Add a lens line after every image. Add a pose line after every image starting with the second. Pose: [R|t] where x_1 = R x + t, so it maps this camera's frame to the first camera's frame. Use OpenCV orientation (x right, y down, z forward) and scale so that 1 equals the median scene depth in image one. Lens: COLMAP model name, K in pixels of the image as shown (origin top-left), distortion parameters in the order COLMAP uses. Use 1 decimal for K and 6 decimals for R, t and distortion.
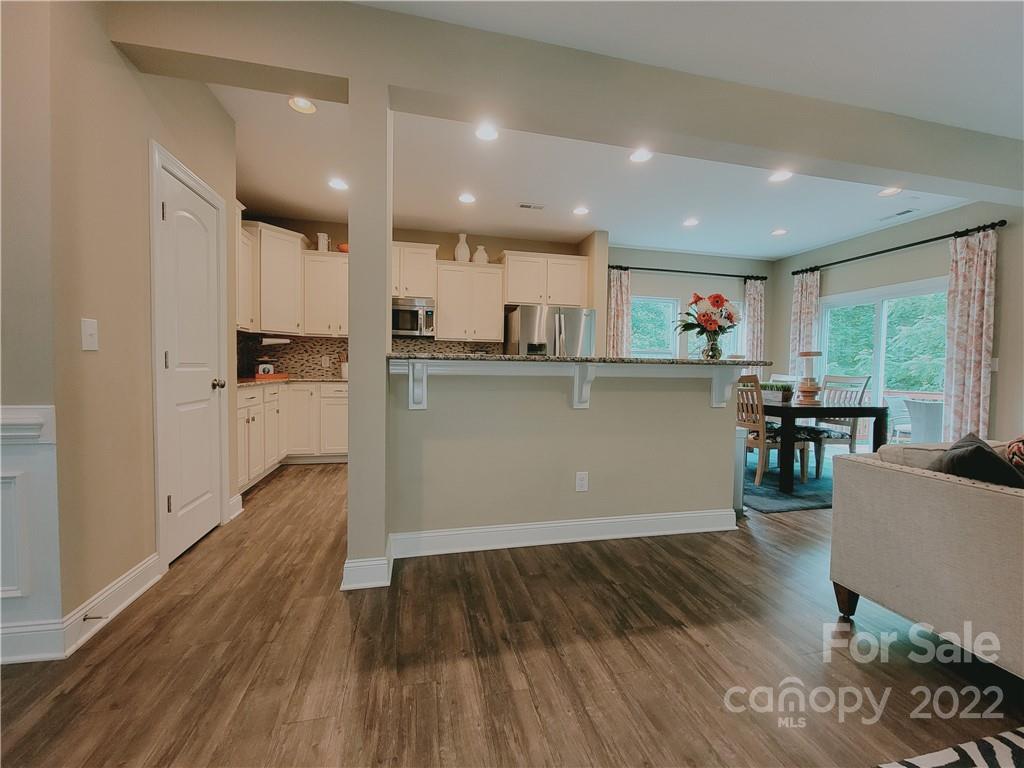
lens RADIAL K [[419.3, 0, 515.6], [0, 419.3, 382.1], [0, 0, 1]] dist [-0.003722, -0.000544]
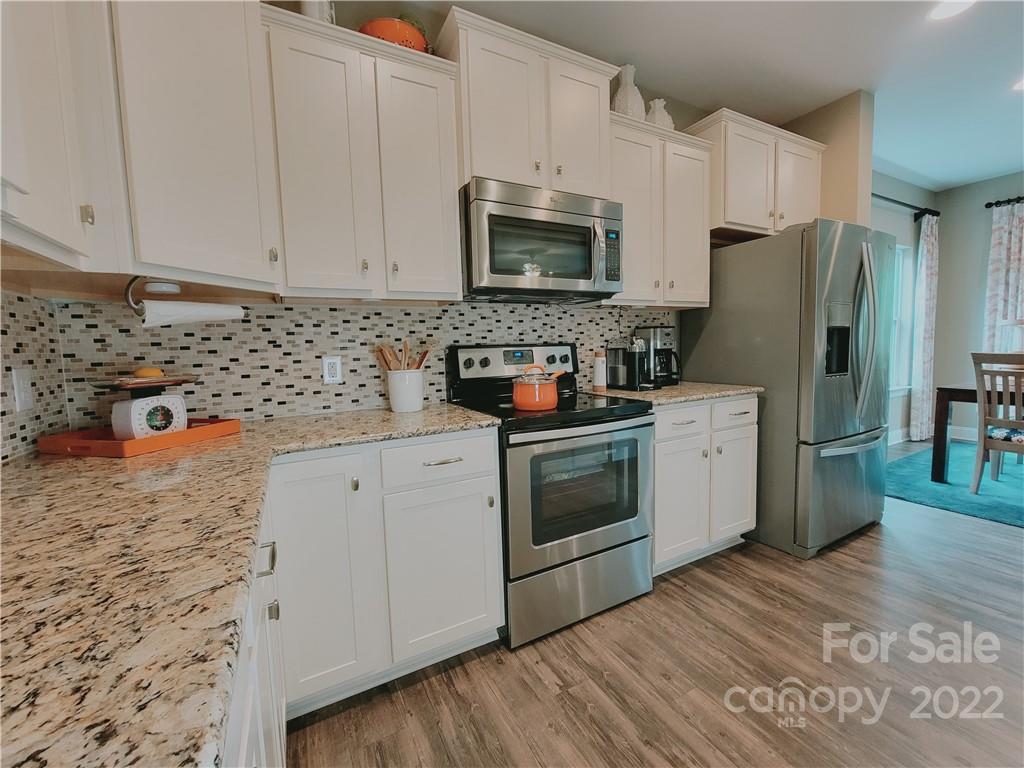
lens RADIAL K [[419.3, 0, 505.3], [0, 419.3, 378.9], [0, 0, 1]] dist [-0.003722, -0.000544]
pose [[0.964748, -0.065106, 0.254994, -0.407679], [0.054301, 0.997312, 0.049195, -0.051381], [-0.257511, -0.033615, 0.965690, 0.619228]]
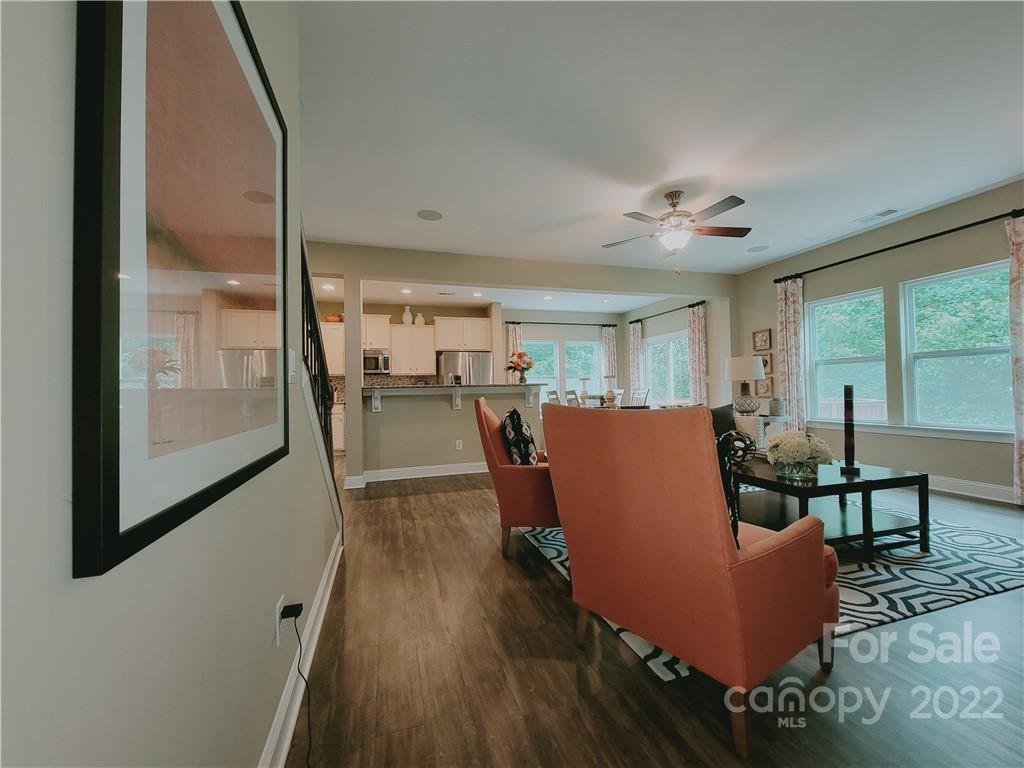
lens RADIAL K [[419.3, 0, 511.9], [0, 419.3, 382.9], [0, 0, 1]] dist [-0.003722, -0.000544]
pose [[0.997410, -0.034947, 0.062867, 0.159471], [0.038328, 0.997837, -0.053401, 0.028413], [-0.060865, 0.055672, 0.996592, -0.580059]]
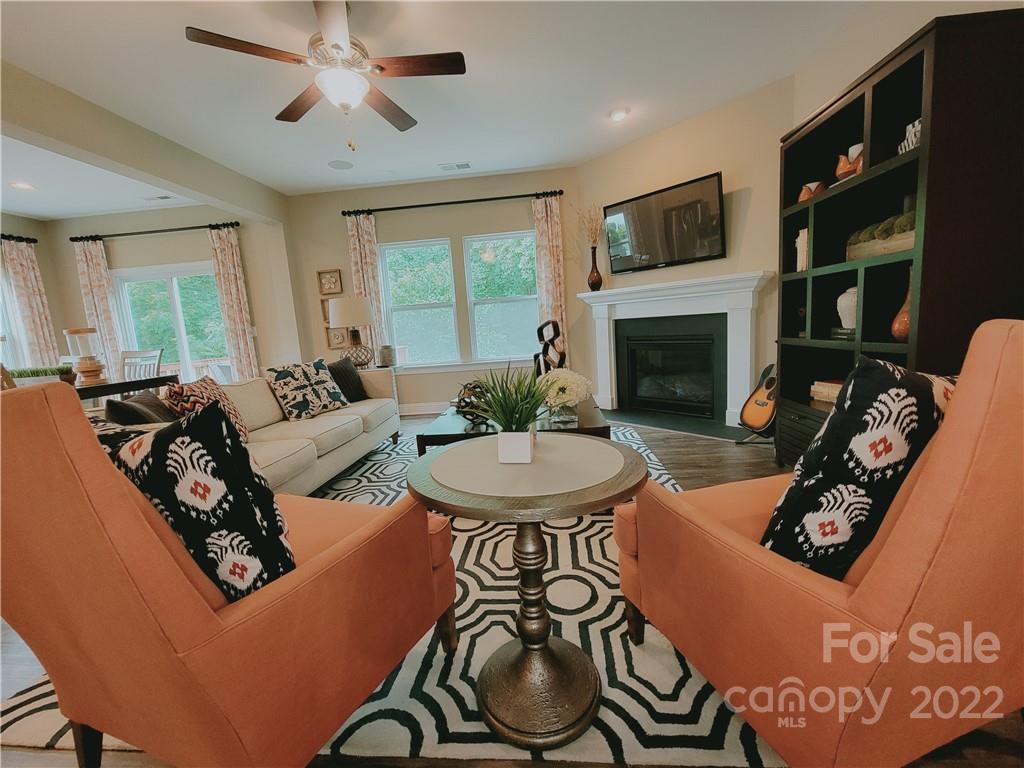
lens RADIAL K [[419.3, 0, 514.8], [0, 419.3, 379.8], [0, 0, 1]] dist [-0.003722, -0.000544]
pose [[0.296481, -0.163640, 0.940915, 0.079745], [0.108994, 0.984572, 0.136889, 0.014812], [-0.948799, 0.061970, 0.309742, -0.165327]]
